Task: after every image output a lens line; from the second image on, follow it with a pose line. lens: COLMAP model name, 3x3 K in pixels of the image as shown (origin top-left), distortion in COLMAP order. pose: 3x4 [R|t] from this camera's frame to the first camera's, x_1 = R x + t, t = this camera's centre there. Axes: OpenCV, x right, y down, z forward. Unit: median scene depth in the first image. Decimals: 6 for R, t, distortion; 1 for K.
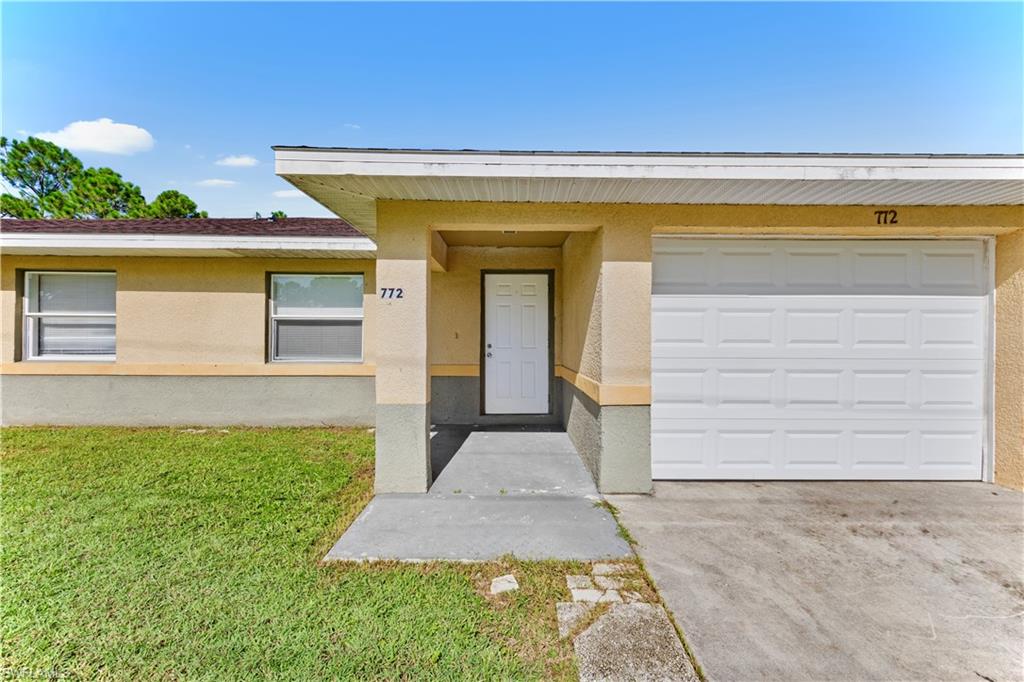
lens RADIAL K [[397.9, 0, 513.6], [0, 397.9, 343.5], [0, 0, 1]] dist [0.004166, 0.000060]
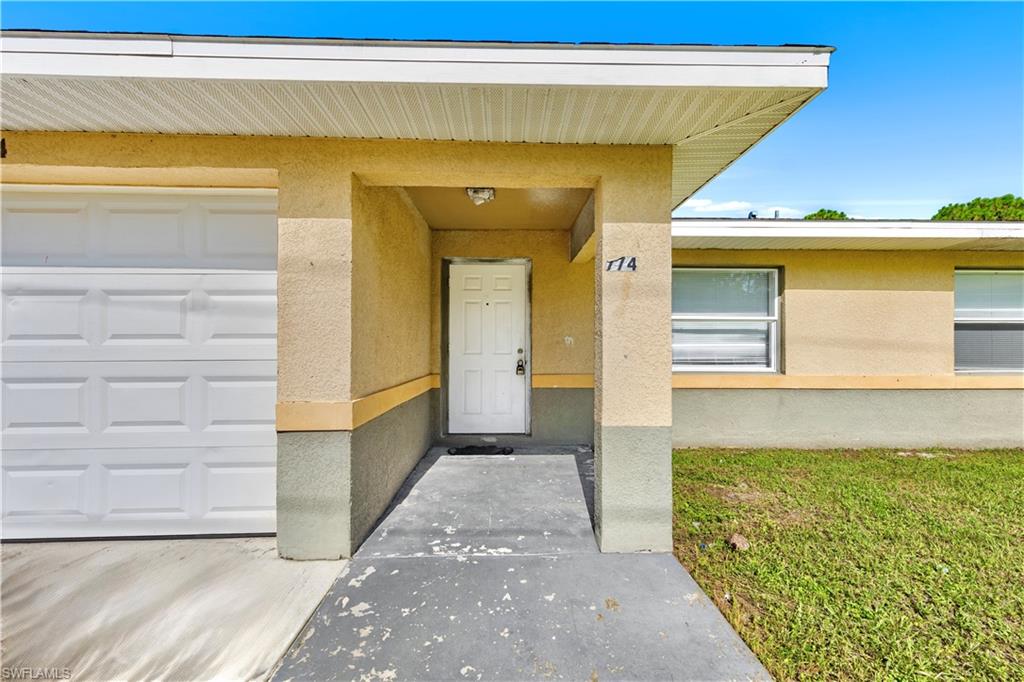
lens RADIAL K [[397.9, 0, 511.4], [0, 397.9, 345.6], [0, 0, 1]] dist [0.004166, 0.000060]
pose [[0.999993, -0.003690, 0.000620, -1.581845], [0.003683, 0.999933, 0.010976, -0.024538], [-0.000660, -0.010974, 0.999940, 0.146540]]
